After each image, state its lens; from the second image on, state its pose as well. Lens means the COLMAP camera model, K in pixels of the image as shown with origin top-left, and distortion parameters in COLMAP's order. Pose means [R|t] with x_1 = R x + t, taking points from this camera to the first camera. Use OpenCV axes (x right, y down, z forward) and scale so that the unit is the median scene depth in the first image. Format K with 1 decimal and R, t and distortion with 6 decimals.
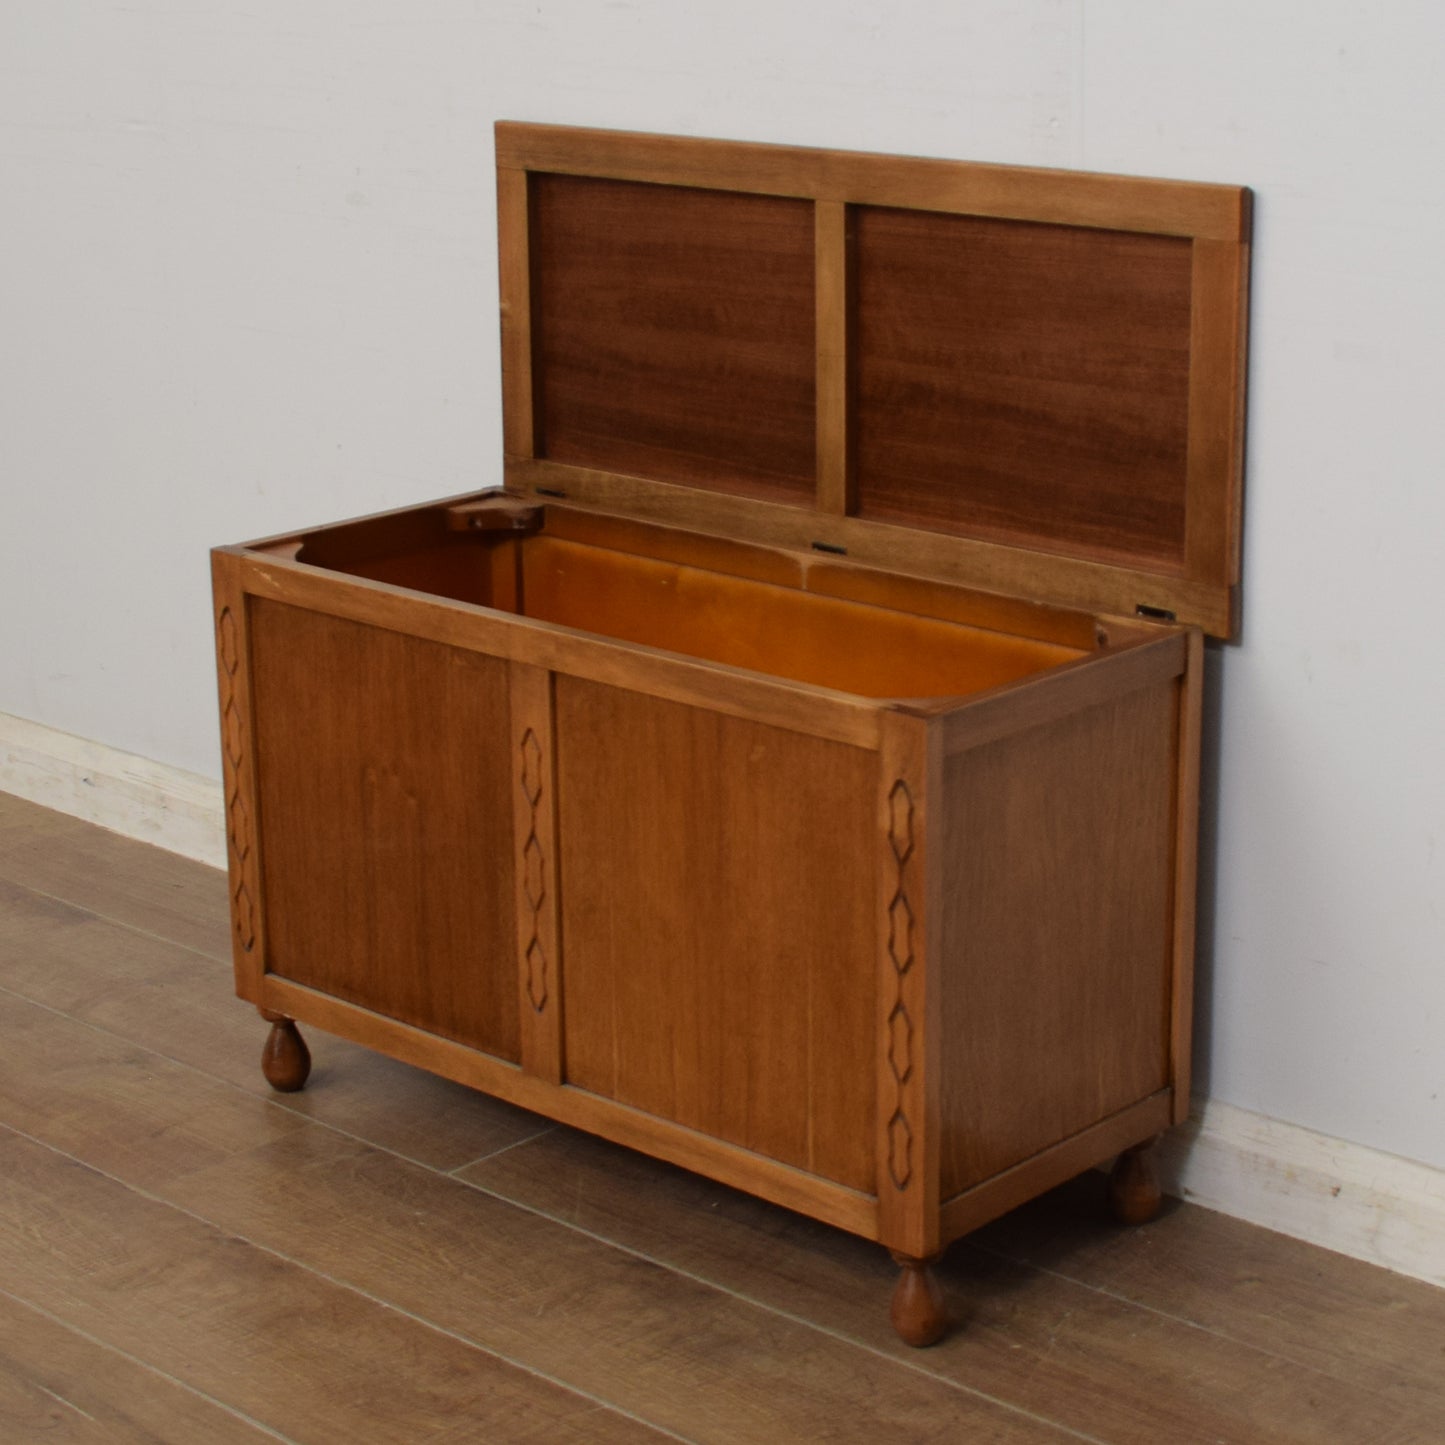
lens RADIAL K [[3279.1, 0, 716.3], [0, 3279.1, 719.1], [0, 0, 1]] dist [-0.077937, 0.000000]
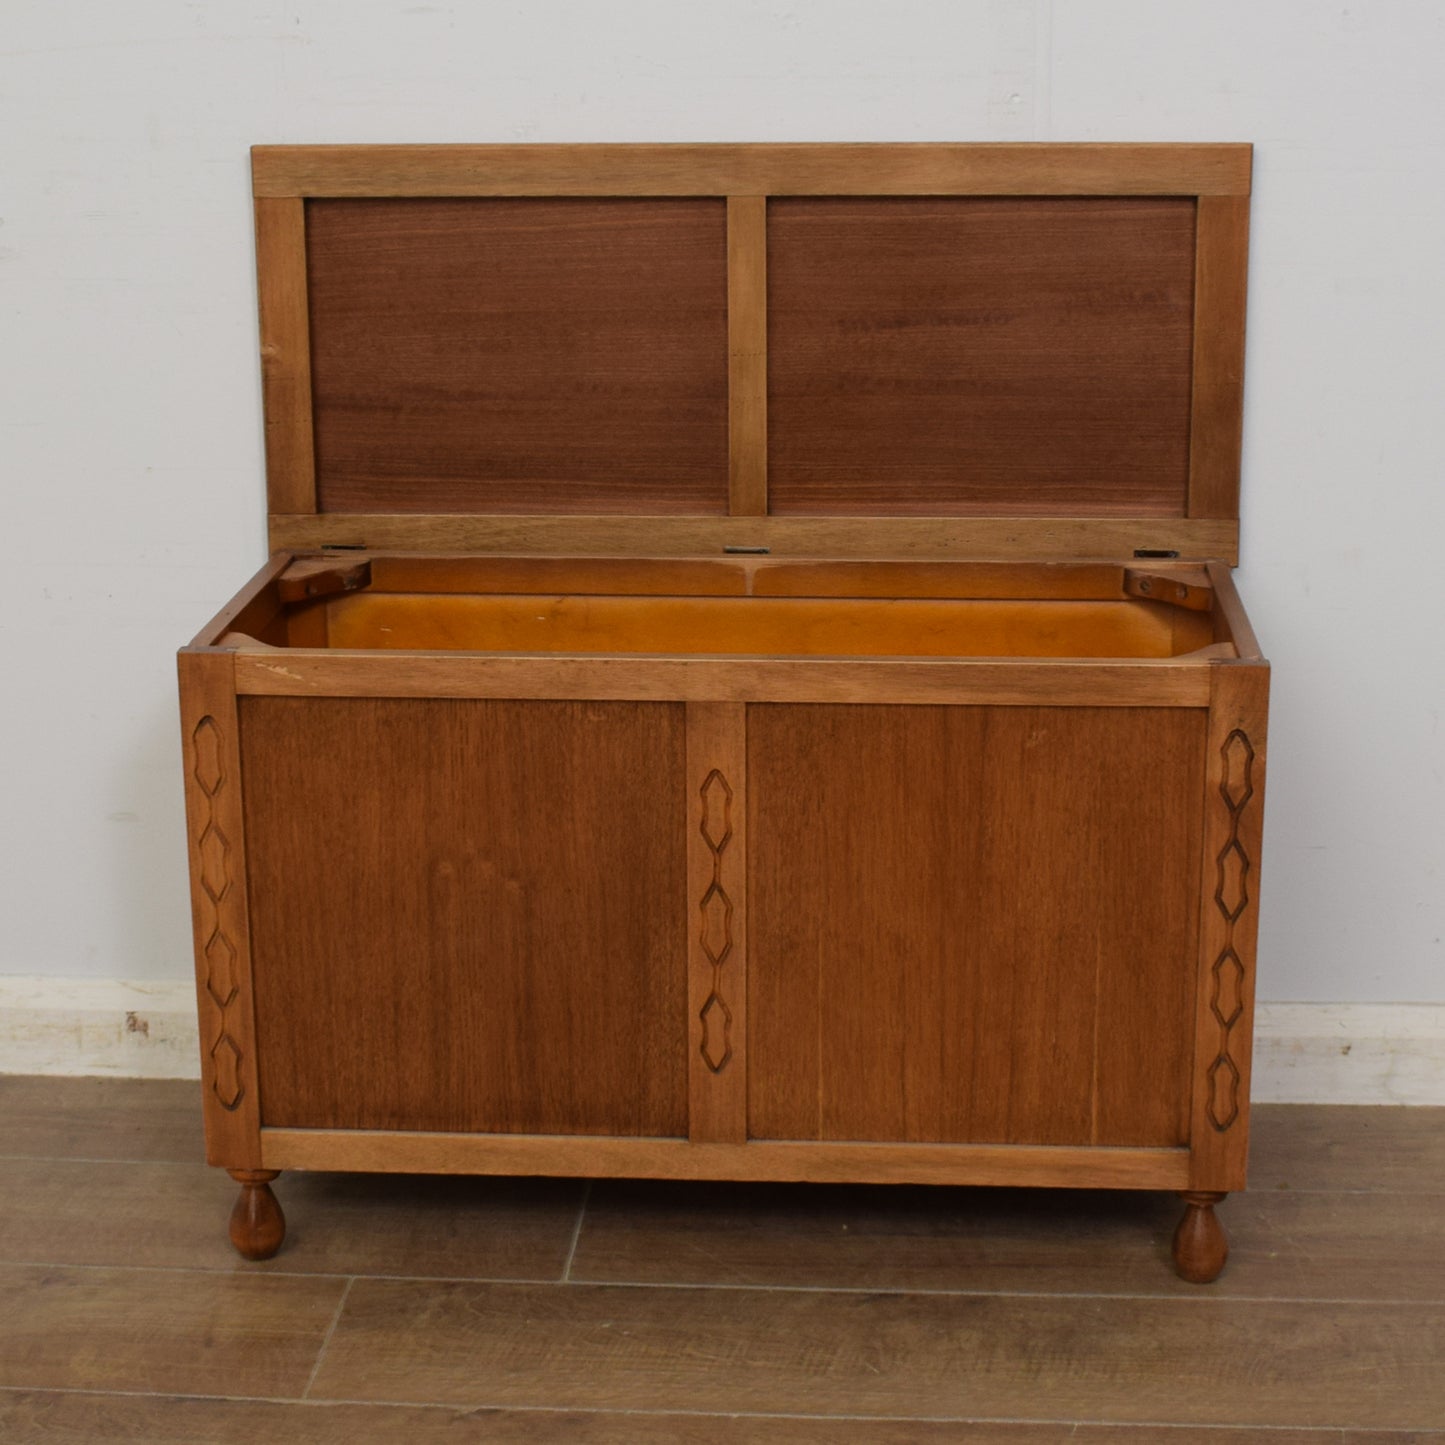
lens RADIAL K [[2993.5, 0, 723.5], [0, 2993.5, 718.5], [0, 0, 1]] dist [-0.090195, 0.000000]
pose [[0.771440, -0.170795, 0.612952, -0.559045], [0.175467, 0.983053, 0.053083, -0.054833], [-0.611630, 0.066602, 0.788335, 0.319857]]
